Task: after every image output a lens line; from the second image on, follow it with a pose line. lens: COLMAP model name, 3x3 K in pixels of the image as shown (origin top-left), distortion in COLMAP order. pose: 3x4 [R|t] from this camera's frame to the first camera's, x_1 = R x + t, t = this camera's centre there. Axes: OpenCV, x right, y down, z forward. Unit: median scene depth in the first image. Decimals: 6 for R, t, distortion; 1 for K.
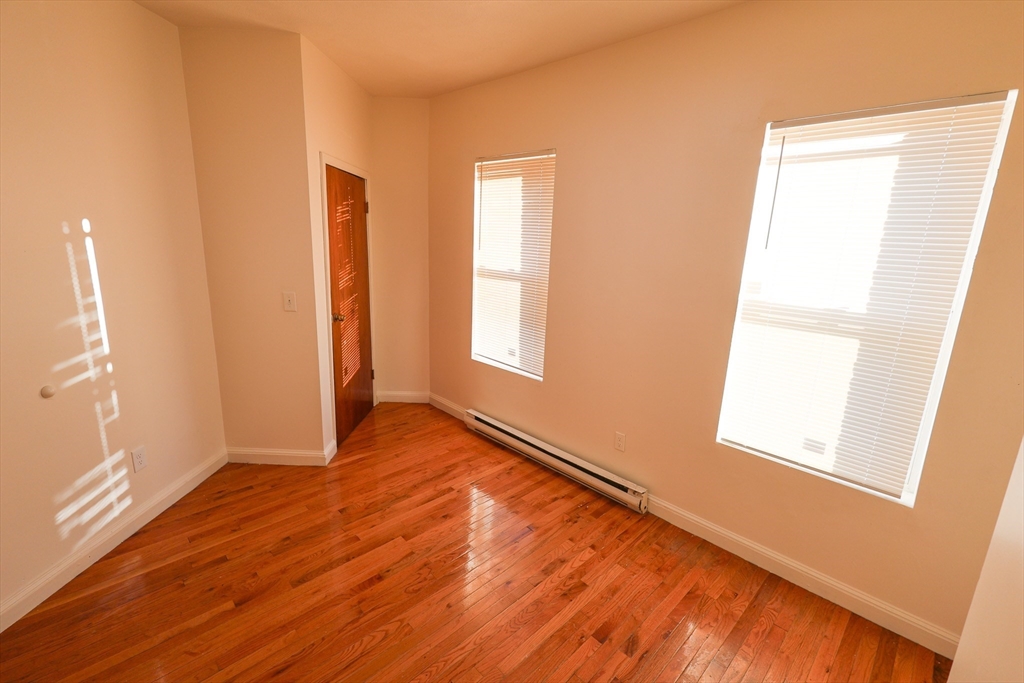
lens RADIAL K [[446.0, 0, 518.9], [0, 446.0, 342.0], [0, 0, 1]] dist [0.003022, -0.000978]
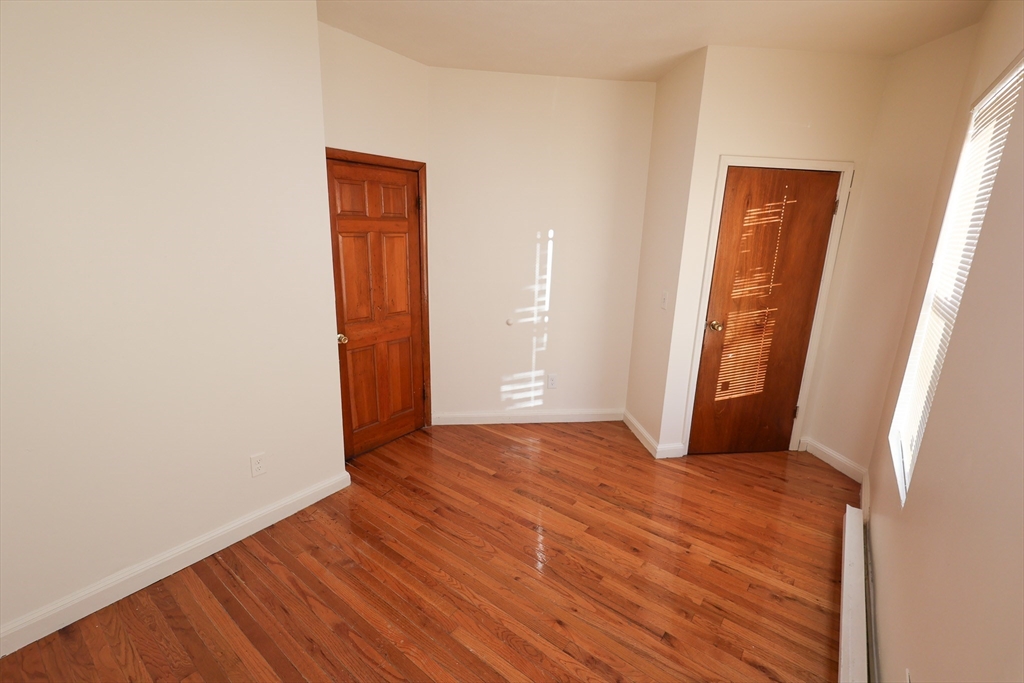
lens RADIAL K [[446.0, 0, 518.9], [0, 446.0, 342.0], [0, 0, 1]] dist [0.003022, -0.000978]
pose [[0.135659, 0.208120, -0.968650, 0.692297], [-0.246286, 0.954083, 0.170498, -0.119614], [0.959656, 0.215436, 0.180687, 0.628685]]
